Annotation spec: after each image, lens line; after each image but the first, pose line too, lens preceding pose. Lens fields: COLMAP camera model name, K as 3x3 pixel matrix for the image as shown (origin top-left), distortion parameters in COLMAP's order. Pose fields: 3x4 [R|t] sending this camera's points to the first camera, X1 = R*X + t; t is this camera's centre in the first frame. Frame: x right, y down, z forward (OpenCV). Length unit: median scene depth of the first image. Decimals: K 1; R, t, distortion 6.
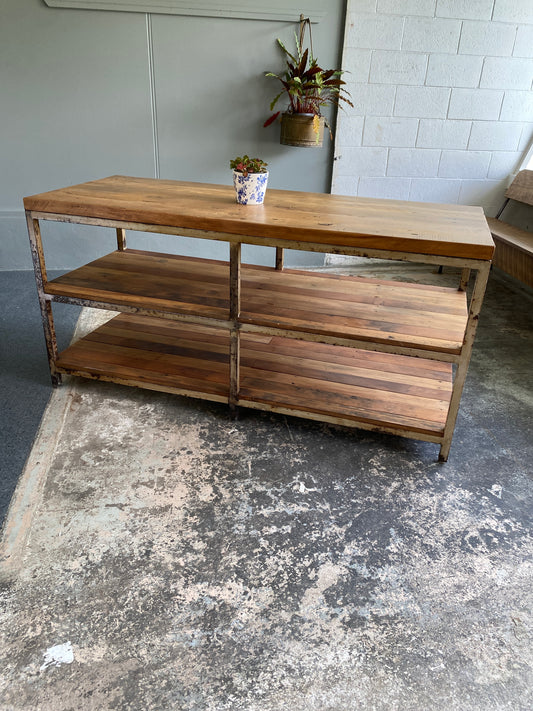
lens RADIAL K [[542.8, 0, 272.1], [0, 542.8, 352.4], [0, 0, 1]] dist [0.025383, -0.027304]
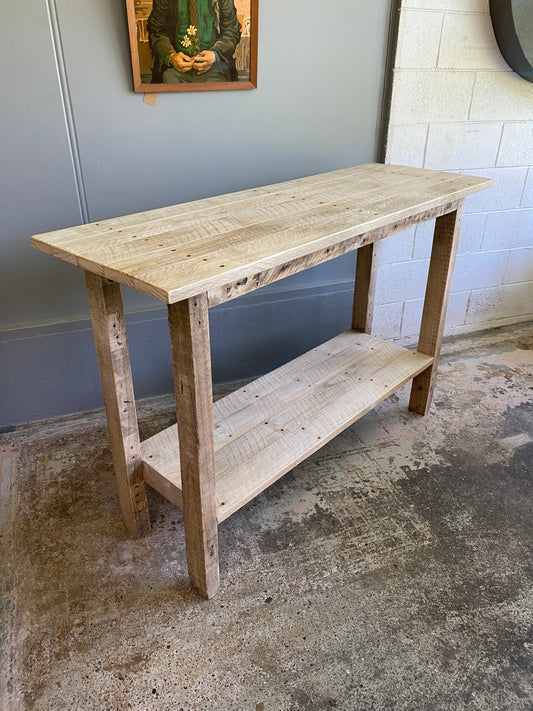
lens RADIAL K [[542.8, 0, 272.3], [0, 542.8, 350.1], [0, 0, 1]] dist [0.025383, -0.027304]
pose [[0.976372, -0.126614, 0.175119, -0.253544], [0.121334, 0.991782, 0.040584, -0.417270], [-0.178818, -0.018377, 0.983710, 0.780469]]
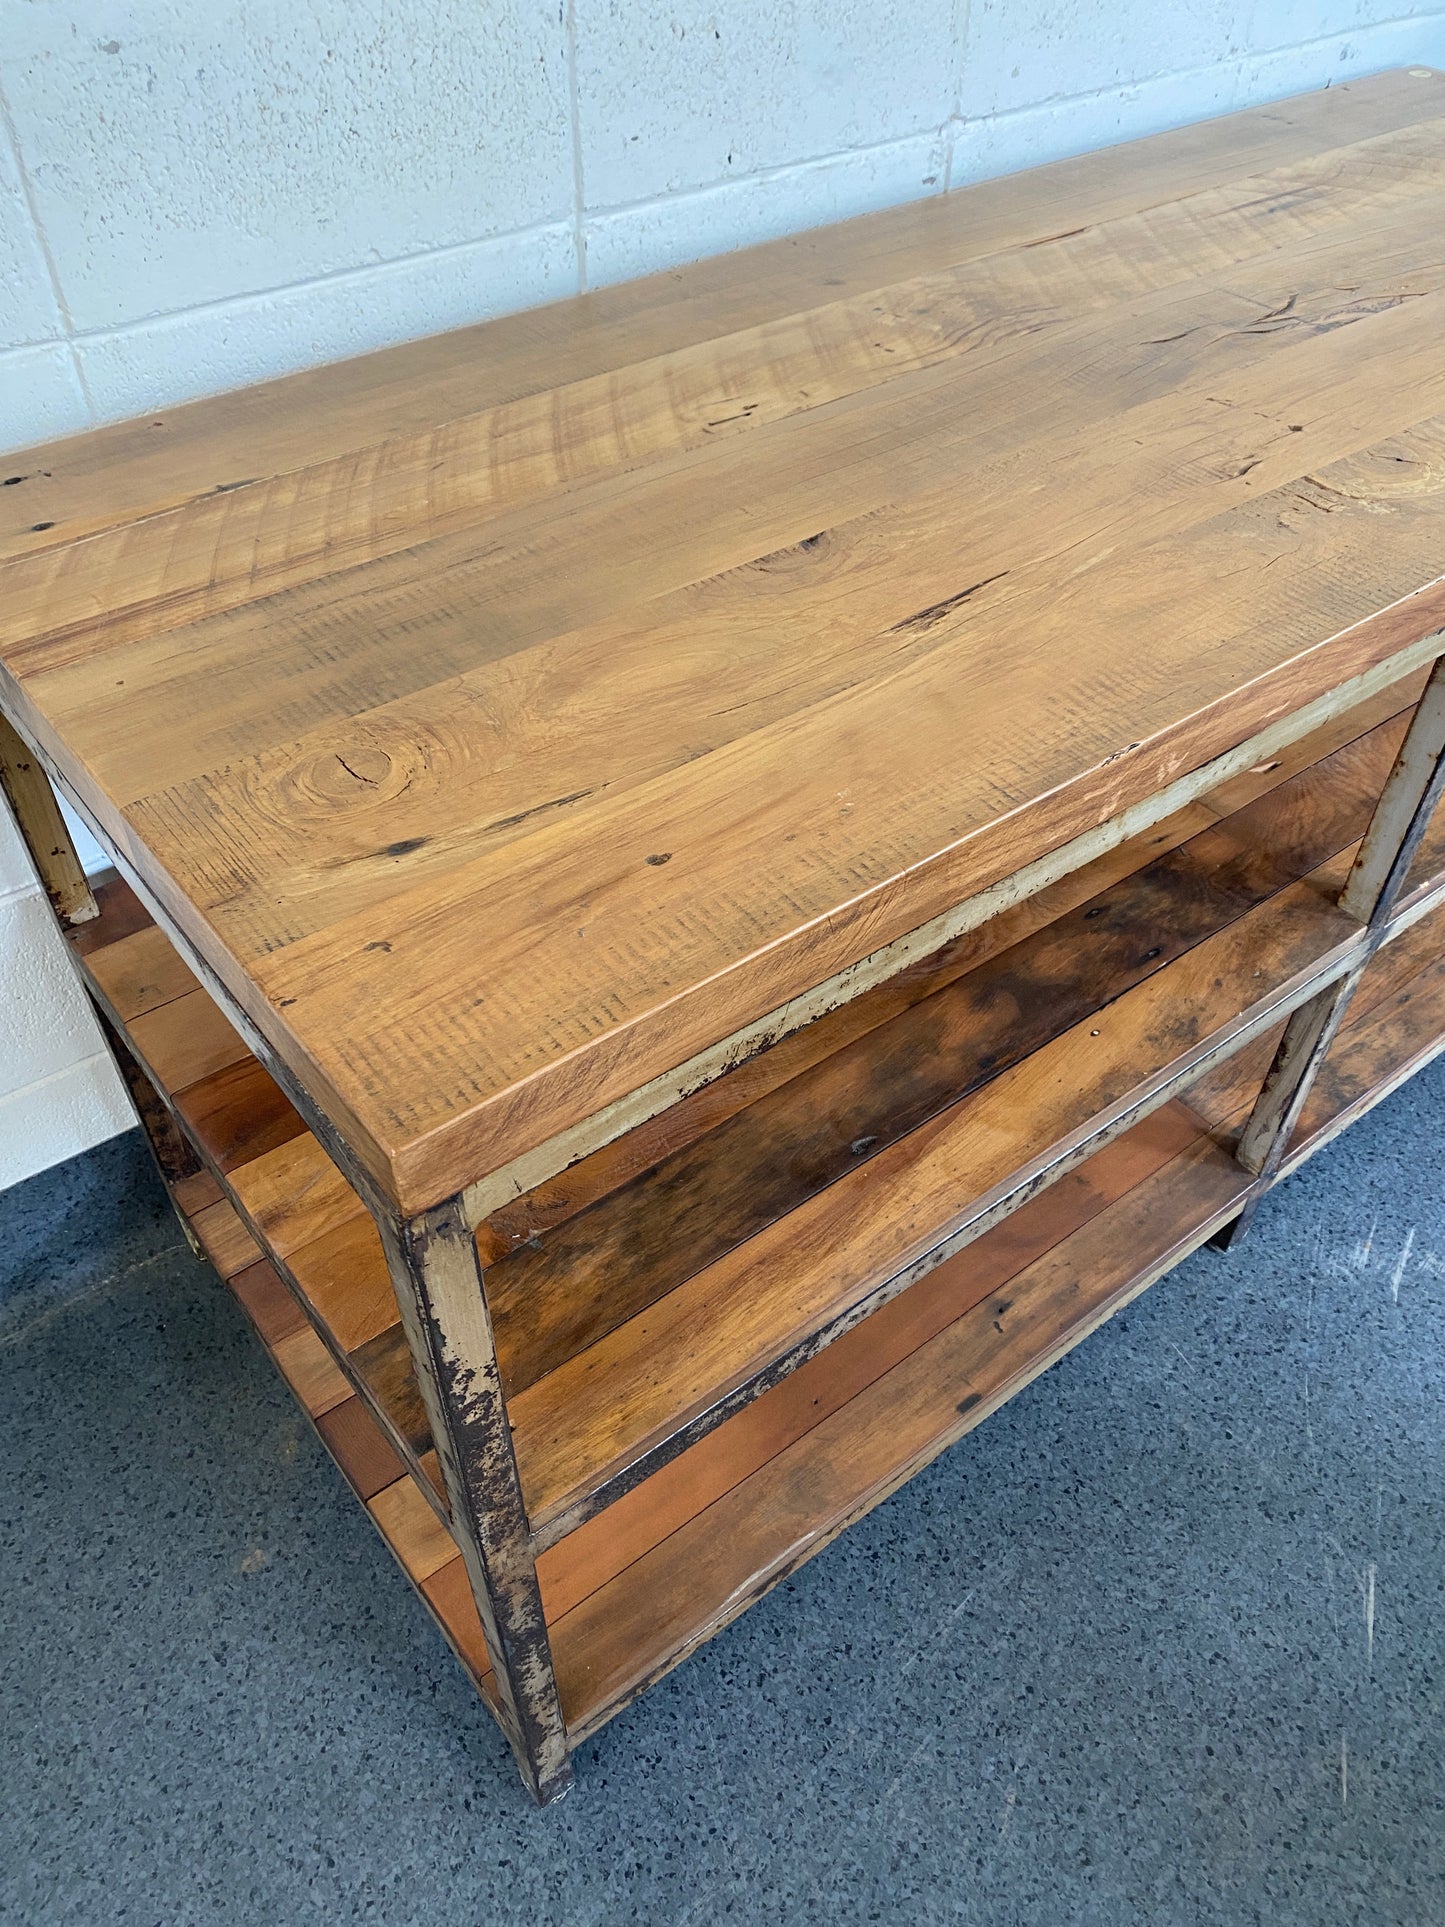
lens RADIAL K [[1471.1, 0, 724.8], [0, 1471.1, 956.3], [0, 0, 1]] dist [0.025383, -0.027304]
pose [[0.585833, -0.591120, 0.554416, -0.546379], [0.366557, 0.803393, 0.469250, -0.415278], [-0.722797, -0.071677, 0.687333, 0.761539]]
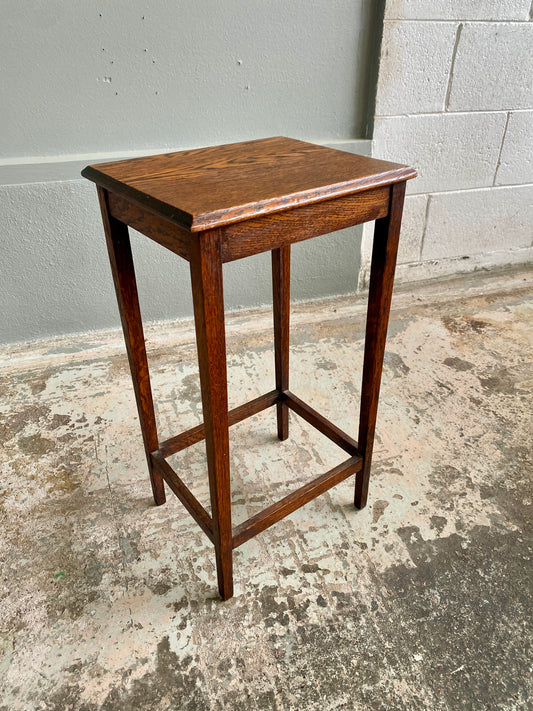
lens RADIAL K [[542.8, 0, 276.2], [0, 542.8, 345.7], [0, 0, 1]] dist [0.025383, -0.027304]
pose [[0.986112, -0.109868, 0.124544, -0.017405], [0.098845, 0.990888, 0.091491, -0.330033], [-0.133461, -0.077910, 0.987987, 1.297955]]
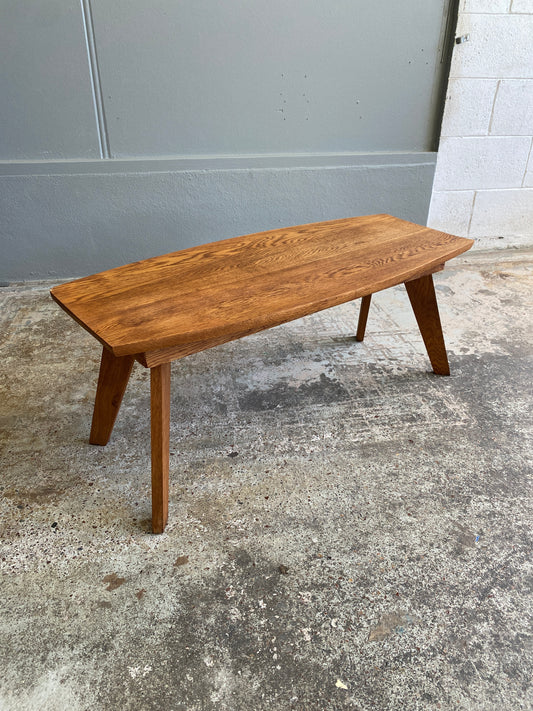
lens RADIAL K [[542.8, 0, 273.1], [0, 542.8, 348.5], [0, 0, 1]] dist [0.025383, -0.027304]
pose [[0.998666, -0.044389, 0.026384, -0.142942], [0.043622, 0.998627, 0.028998, -0.182697], [-0.027635, -0.027809, 0.999231, 0.935915]]
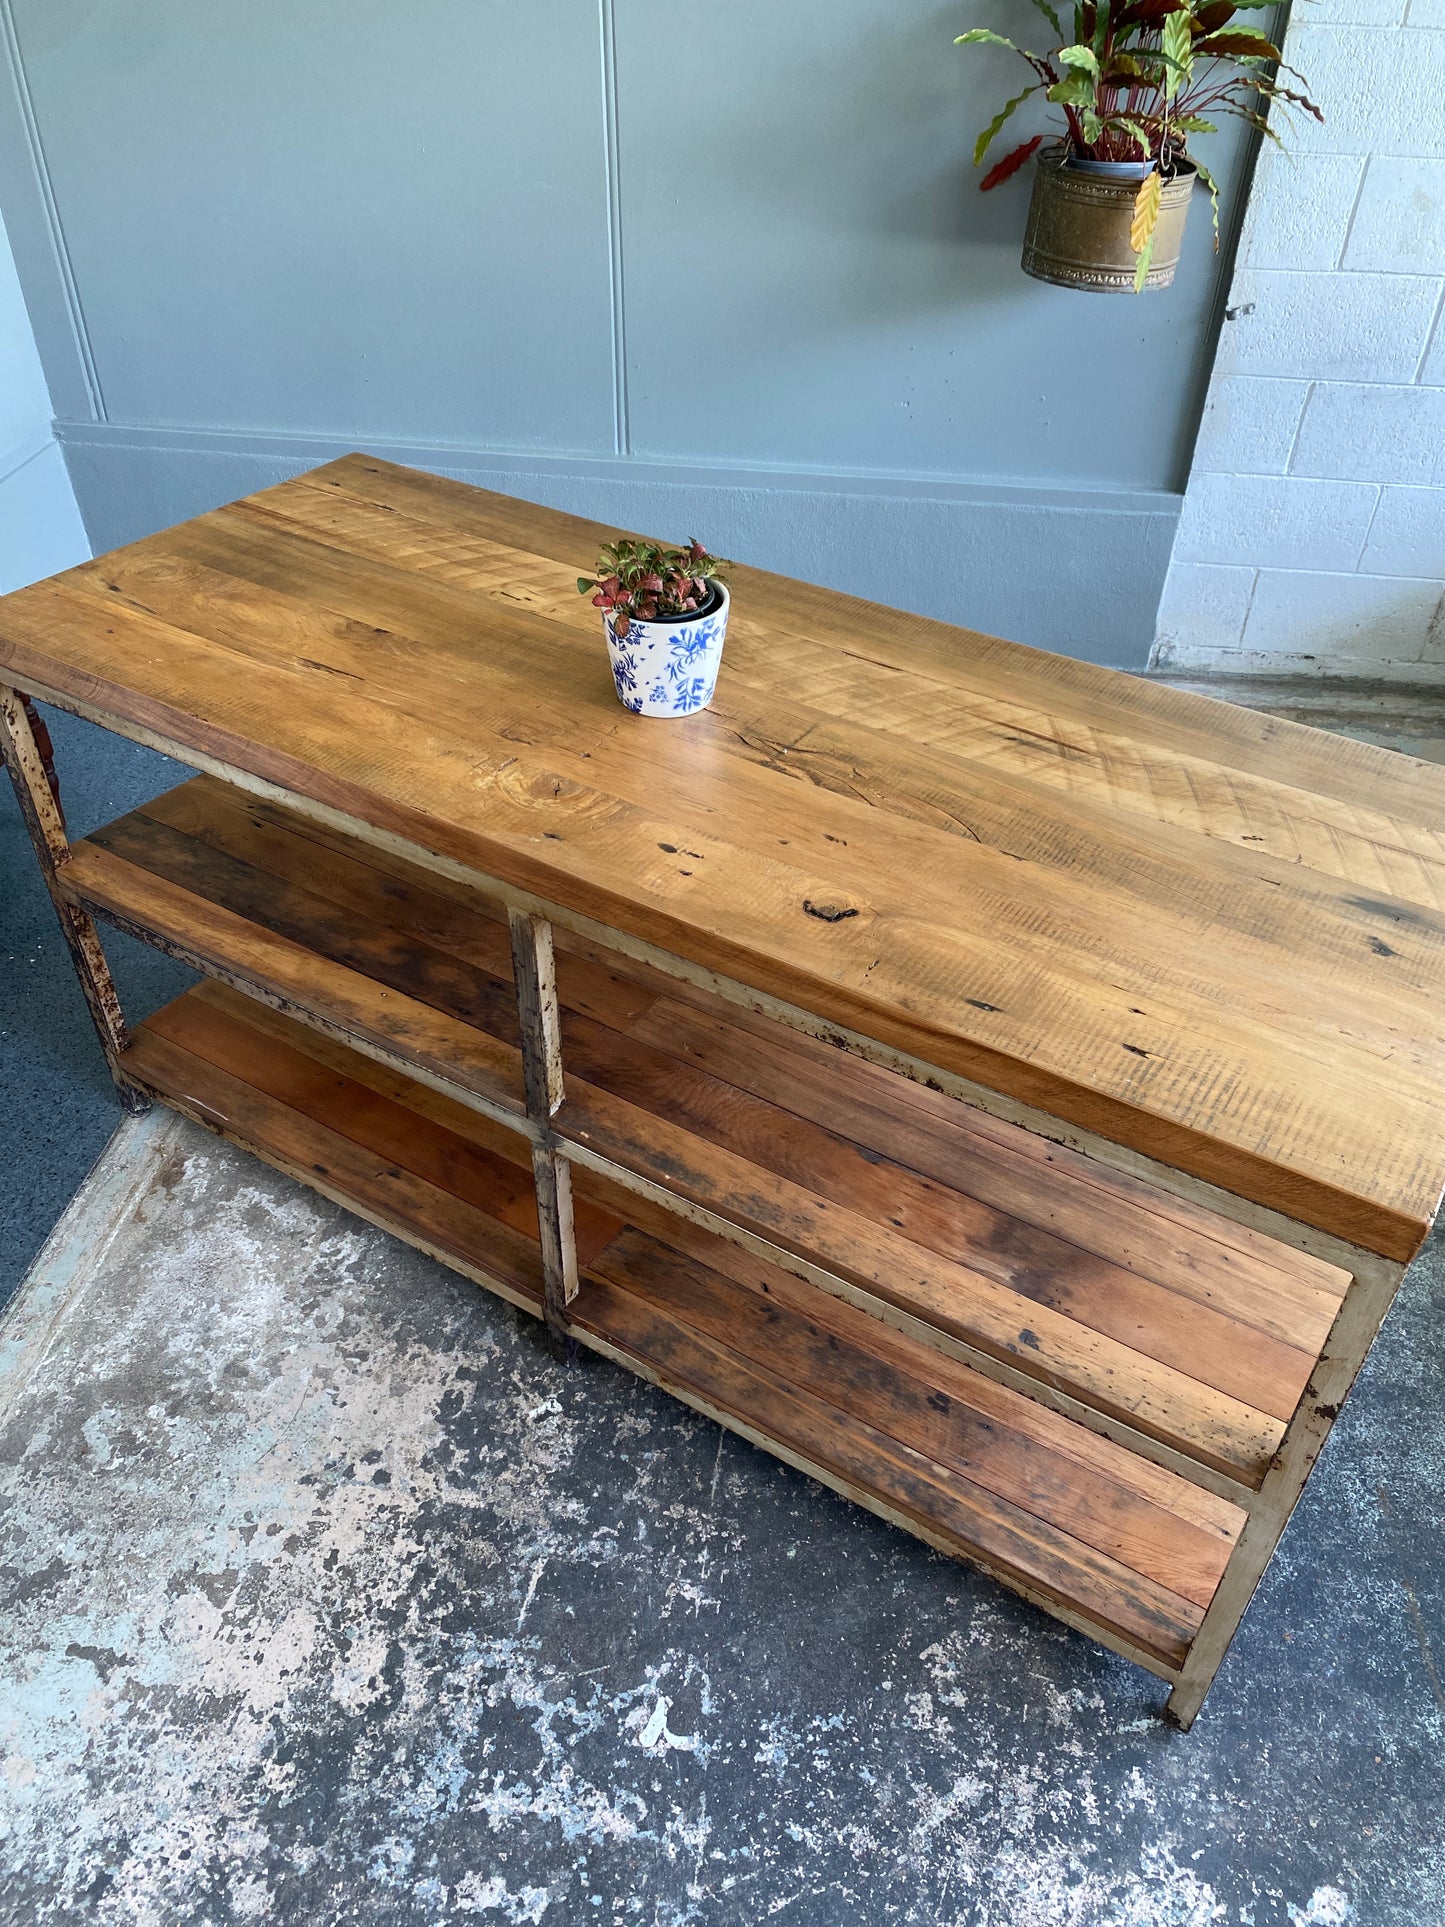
lens RADIAL K [[1471.1, 0, 733.8], [0, 1471.1, 975.2], [0, 0, 1]] dist [0.025383, -0.027304]
pose [[0.956561, 0.169348, -0.237304, 0.204664], [-0.112298, 0.965210, 0.236134, -0.332151], [0.269037, -0.199228, 0.942299, 0.276980]]
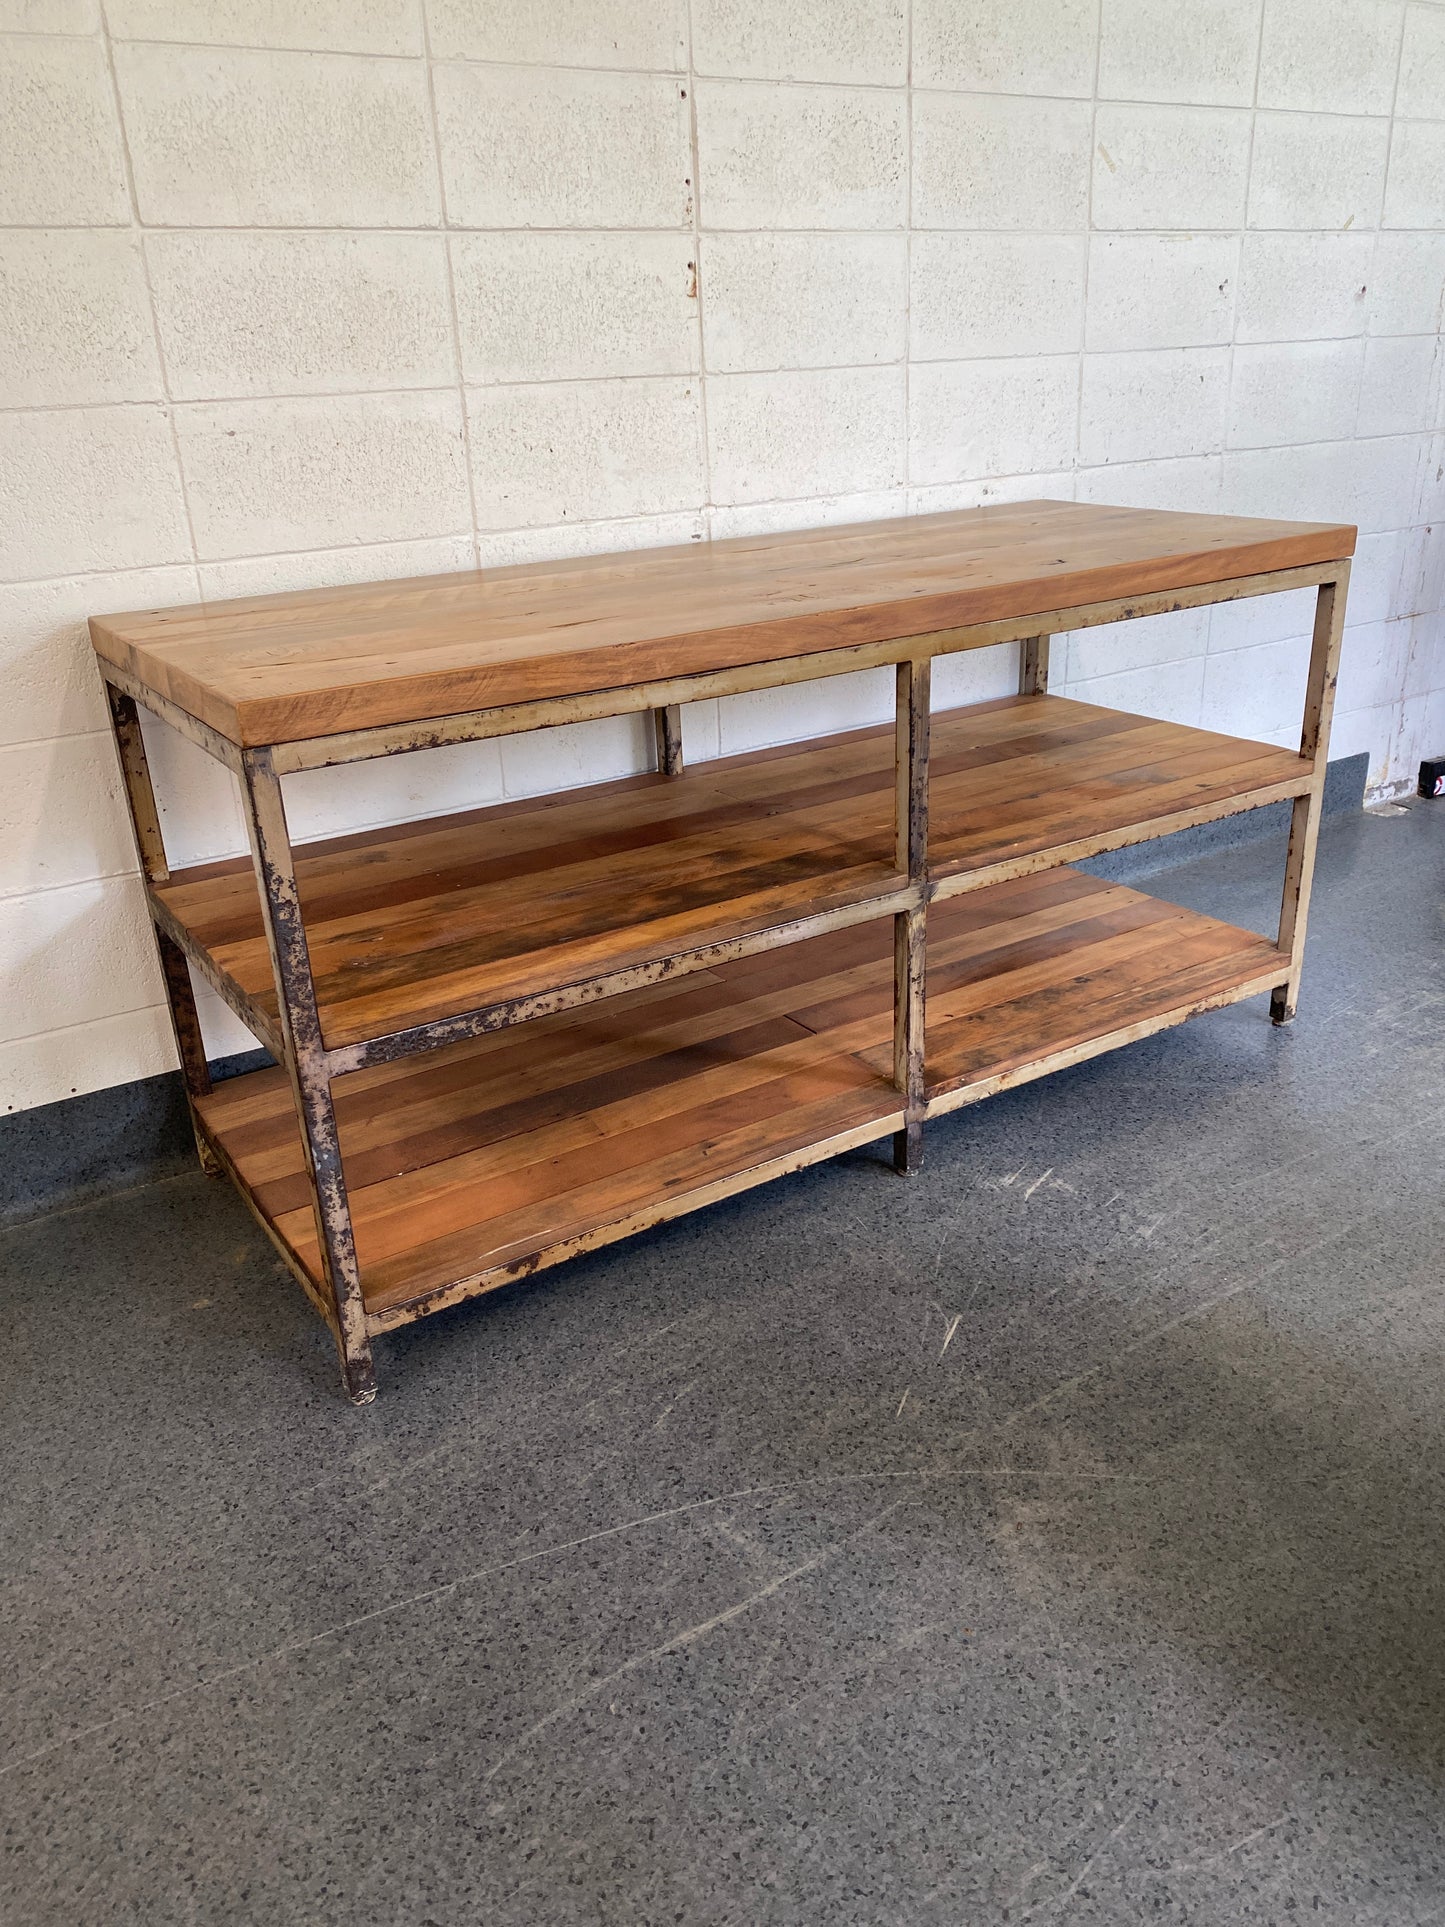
lens RADIAL K [[1471.1, 0, 738.5], [0, 1471.1, 958.5], [0, 0, 1]] dist [0.025383, -0.027304]
pose [[0.646939, -0.352813, 0.676013, -0.800067], [0.390178, 0.914840, 0.104061, -0.156021], [-0.655158, 0.196445, 0.729505, 0.374225]]
